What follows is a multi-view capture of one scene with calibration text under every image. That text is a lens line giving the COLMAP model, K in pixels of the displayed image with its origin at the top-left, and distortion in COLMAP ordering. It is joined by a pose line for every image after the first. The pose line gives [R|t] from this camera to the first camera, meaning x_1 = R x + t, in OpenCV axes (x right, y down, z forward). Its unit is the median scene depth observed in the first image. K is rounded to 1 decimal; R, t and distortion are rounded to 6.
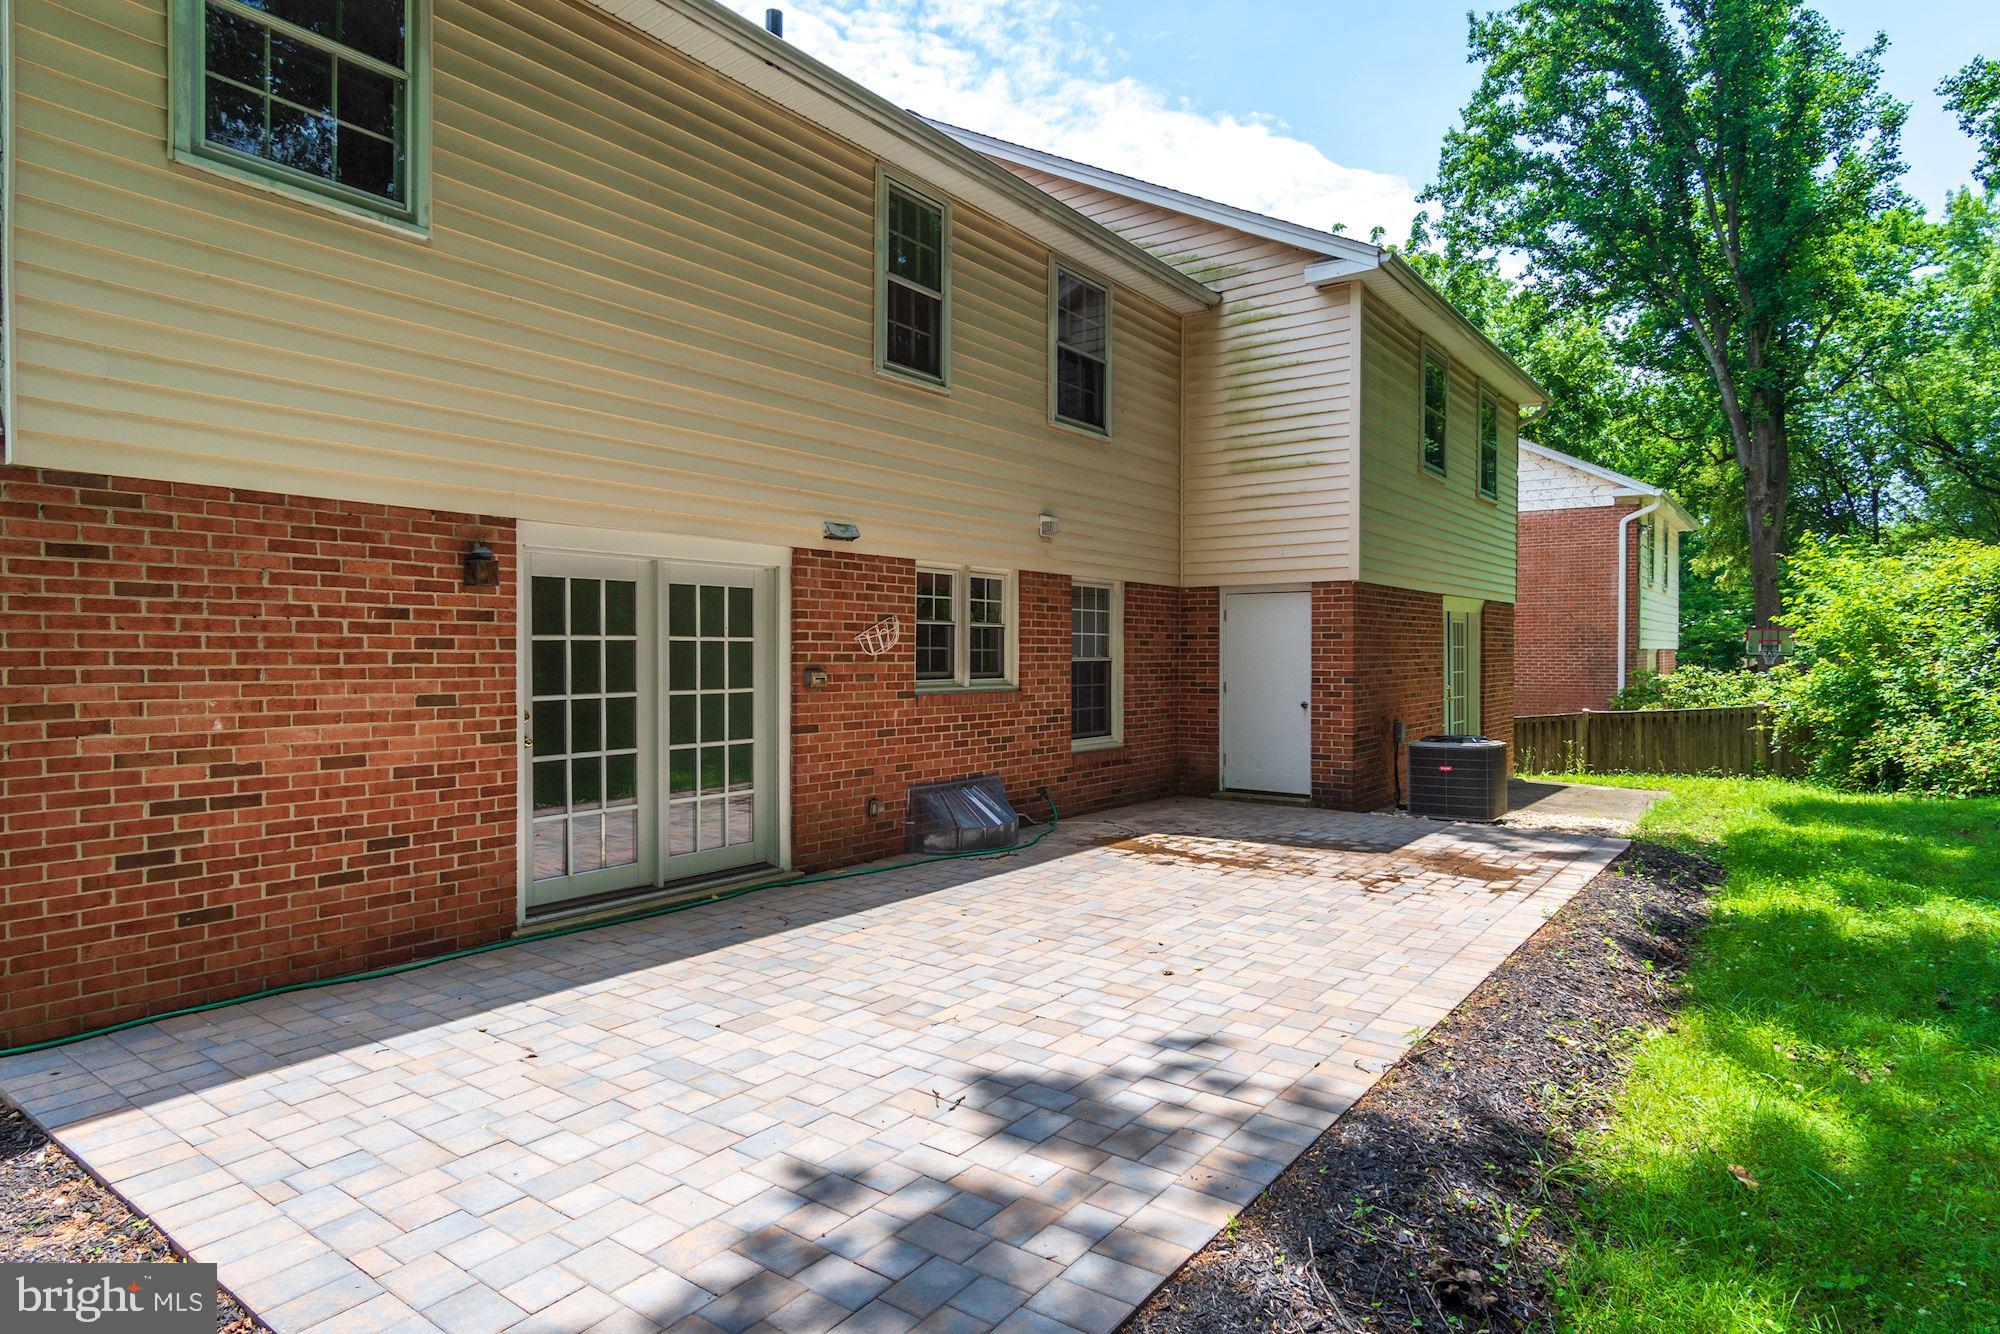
lens RADIAL K [[1108.5, 0, 996.4], [0, 1108.5, 666.0], [0, 0, 1]] dist [0.005701, 0.001075]
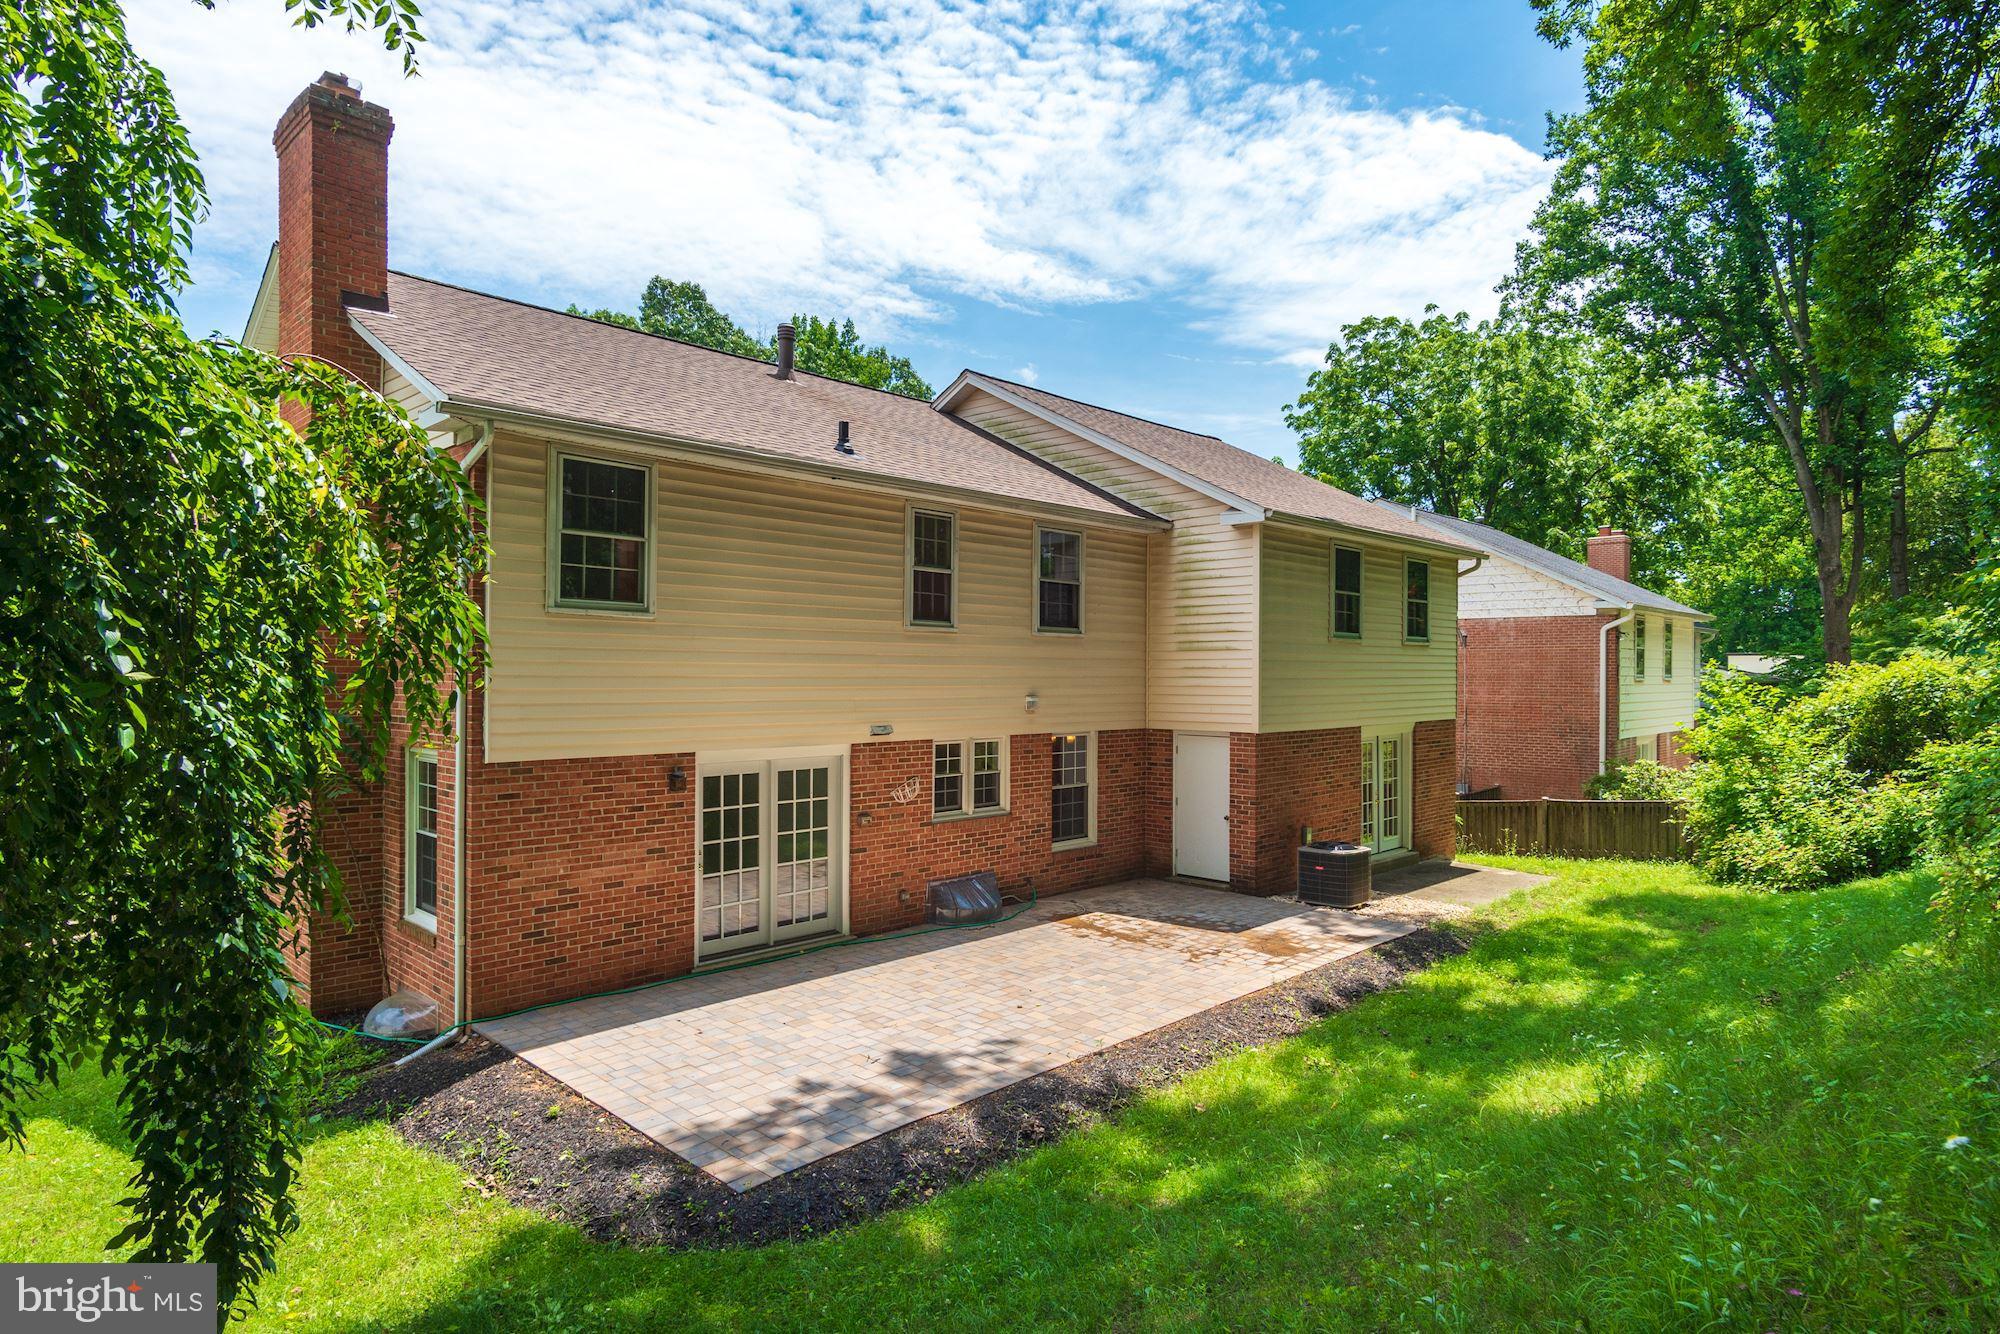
lens RADIAL K [[1108.5, 0, 1001.9], [0, 1108.5, 665.9], [0, 0, 1]] dist [0.005701, 0.001075]
pose [[0.990676, 0.001304, -0.136232, 0.256368], [-0.003312, 0.999889, -0.014520, -0.188087], [0.136197, 0.014836, 0.990571, -0.602092]]
